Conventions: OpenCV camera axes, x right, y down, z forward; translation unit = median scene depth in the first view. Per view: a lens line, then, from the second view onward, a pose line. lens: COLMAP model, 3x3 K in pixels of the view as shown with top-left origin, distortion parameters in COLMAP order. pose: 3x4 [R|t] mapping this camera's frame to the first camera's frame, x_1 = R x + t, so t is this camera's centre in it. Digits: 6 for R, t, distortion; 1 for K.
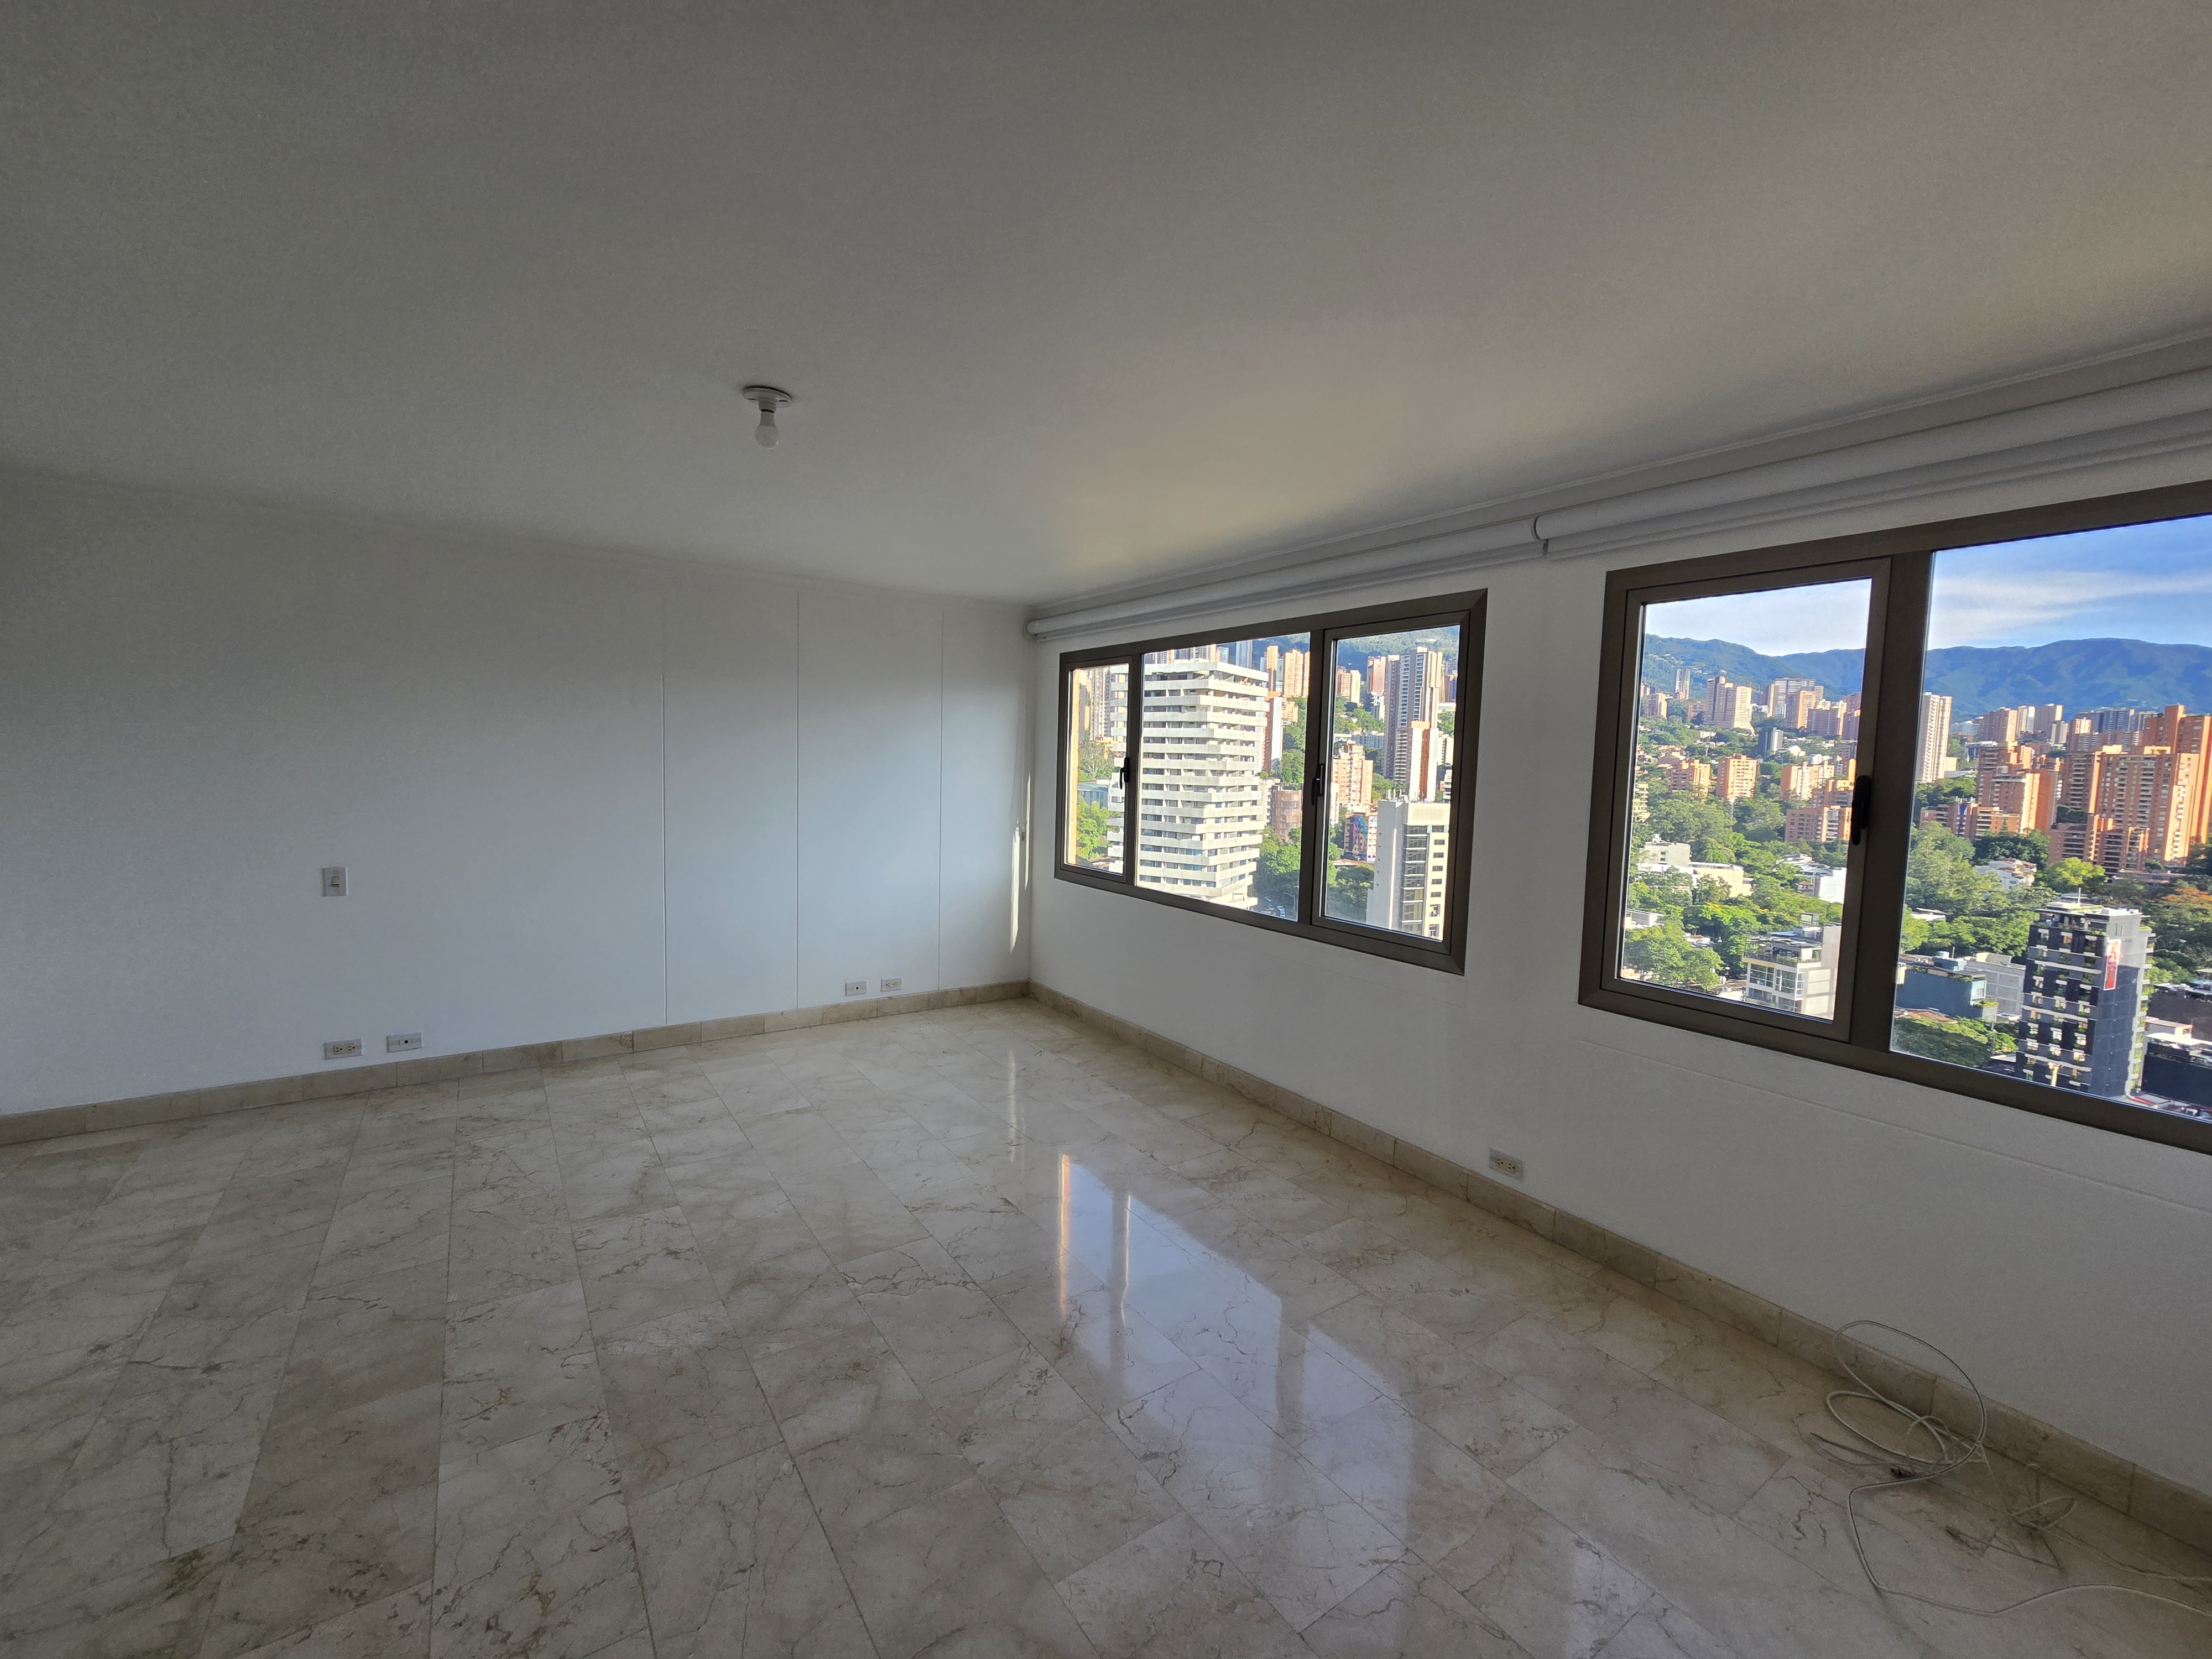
lens RADIAL K [[906.0, 0, 1109.0], [0, 906.0, 817.0], [0, 0, 1]] dist [-0.009754, 0.003979]
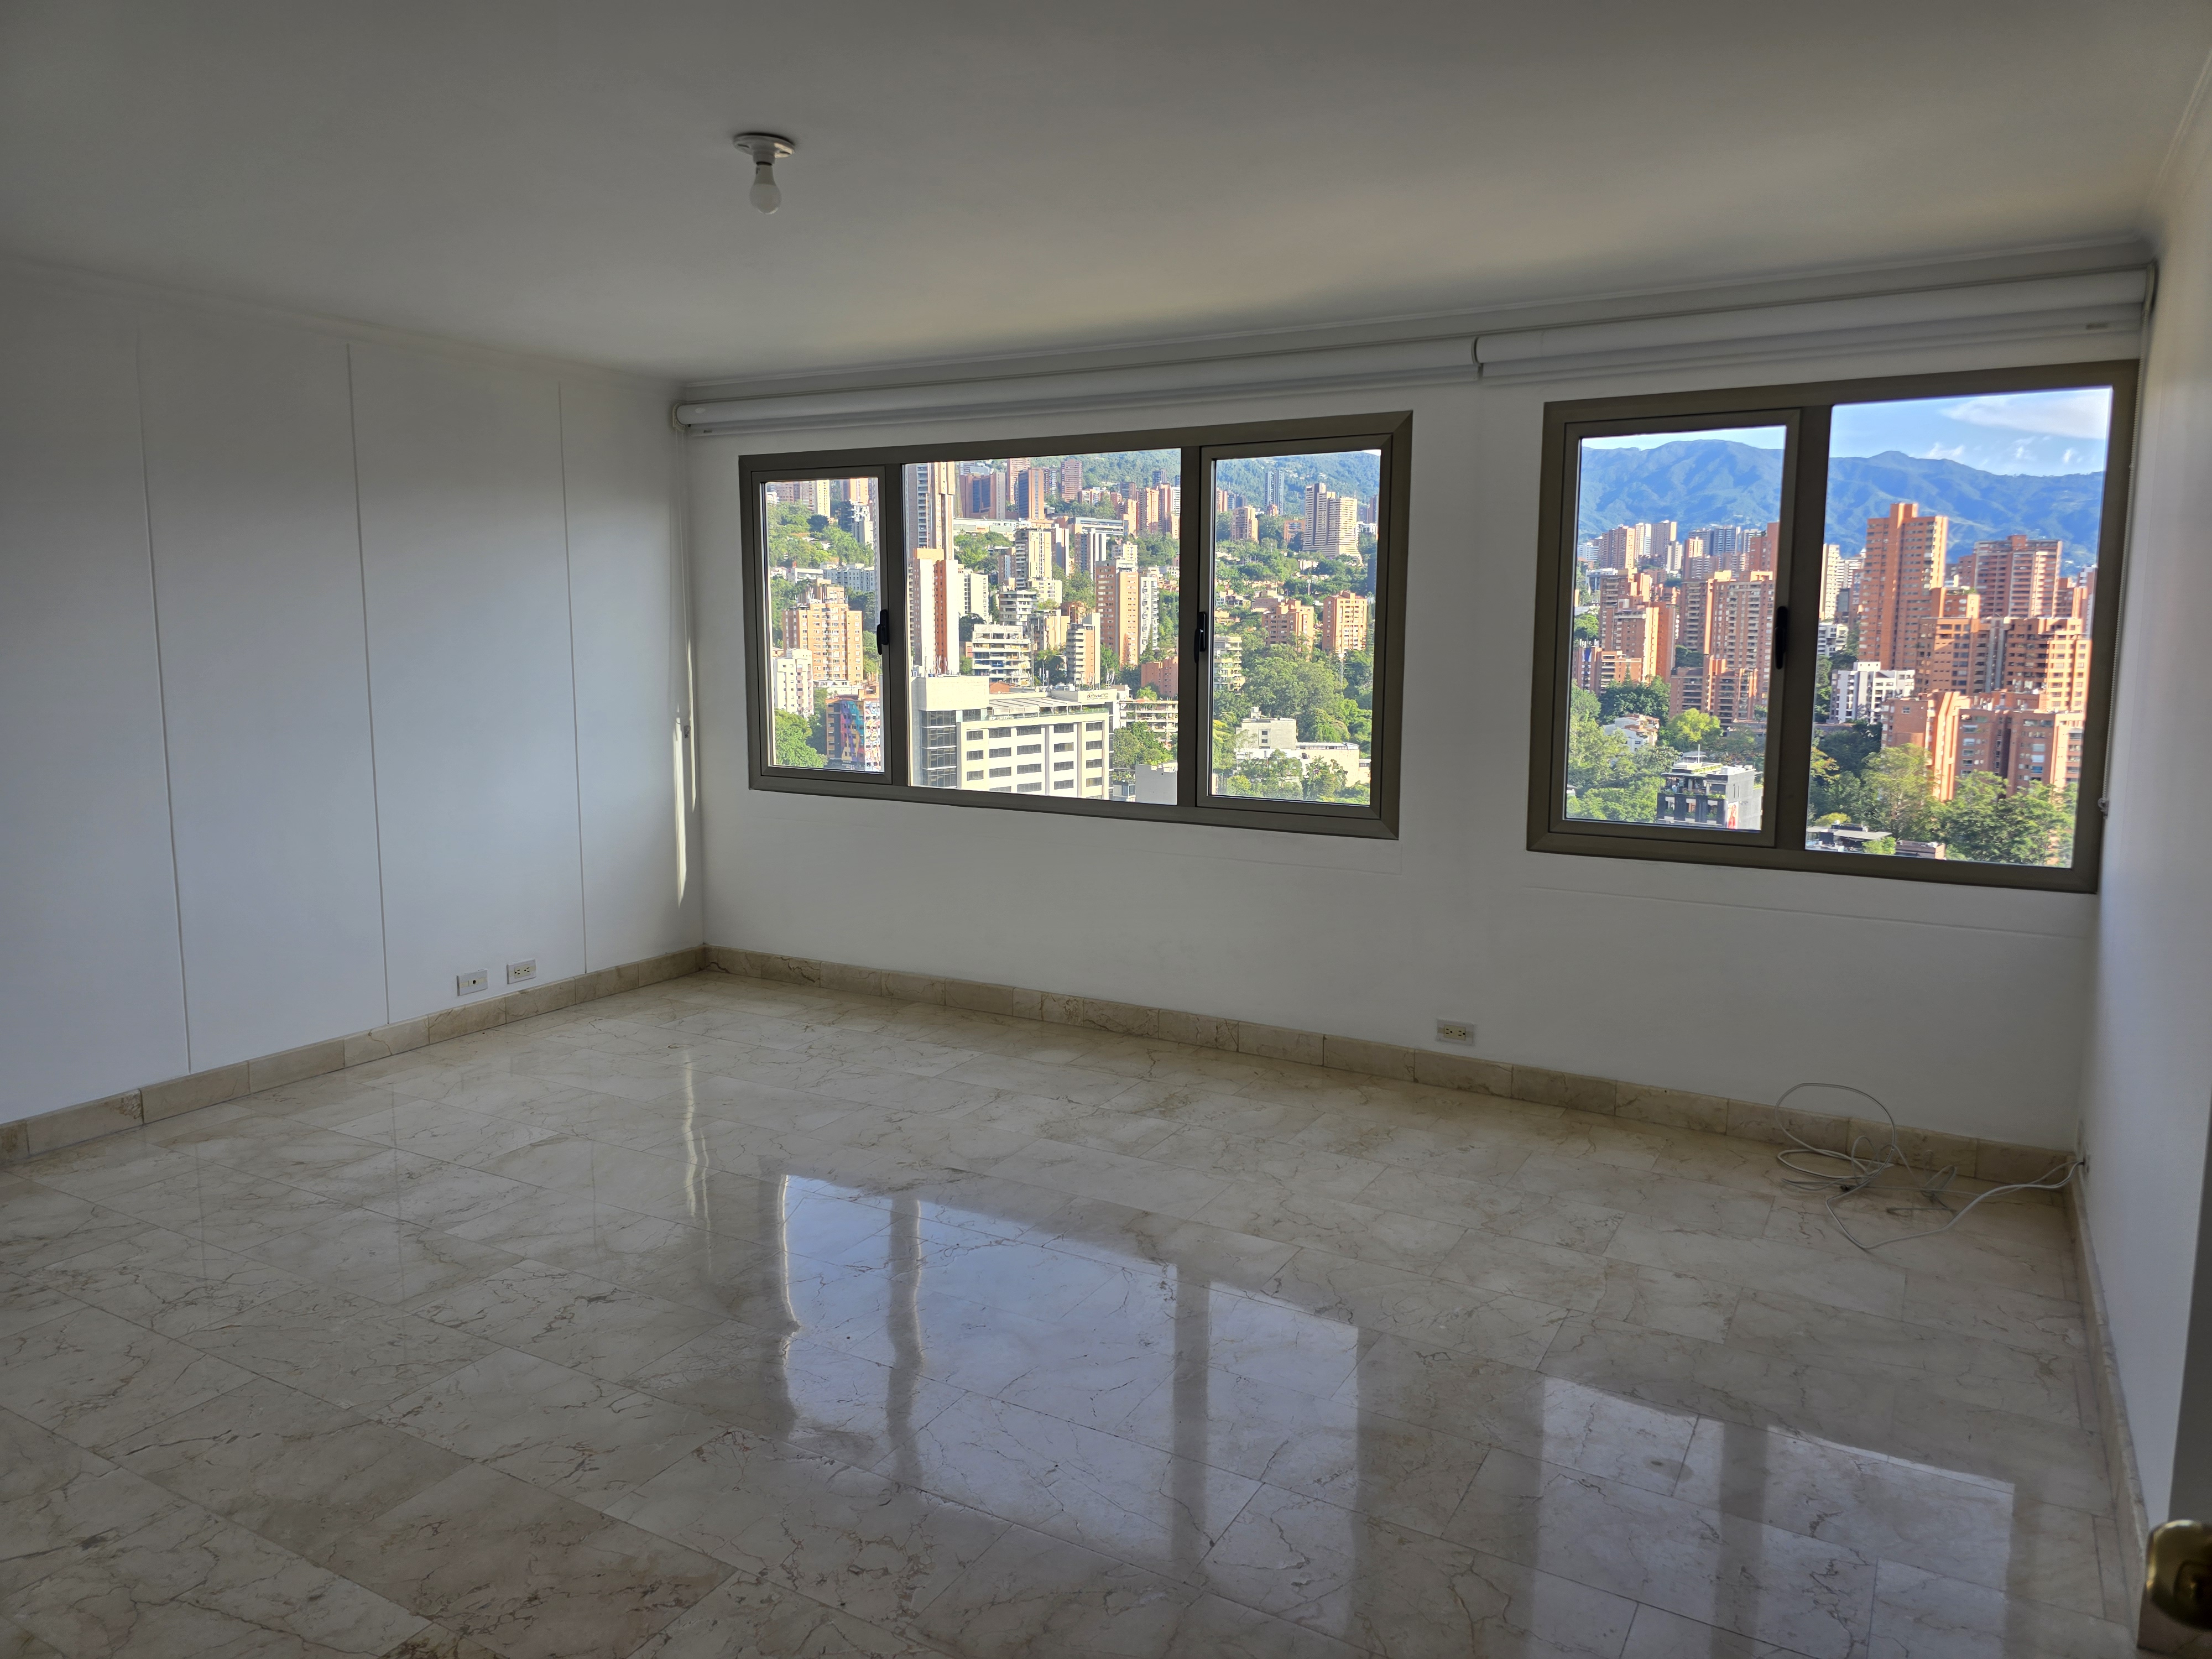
lens RADIAL K [[1485.7, 0, 1102.4], [0, 1485.7, 788.5], [0, 0, 1]] dist [0.043927, -0.033638]
pose [[0.900150, -0.074453, 0.429170, -0.423310], [0.051003, 0.996522, 0.065905, 0.008192], [-0.432584, -0.037435, 0.900816, -0.179684]]
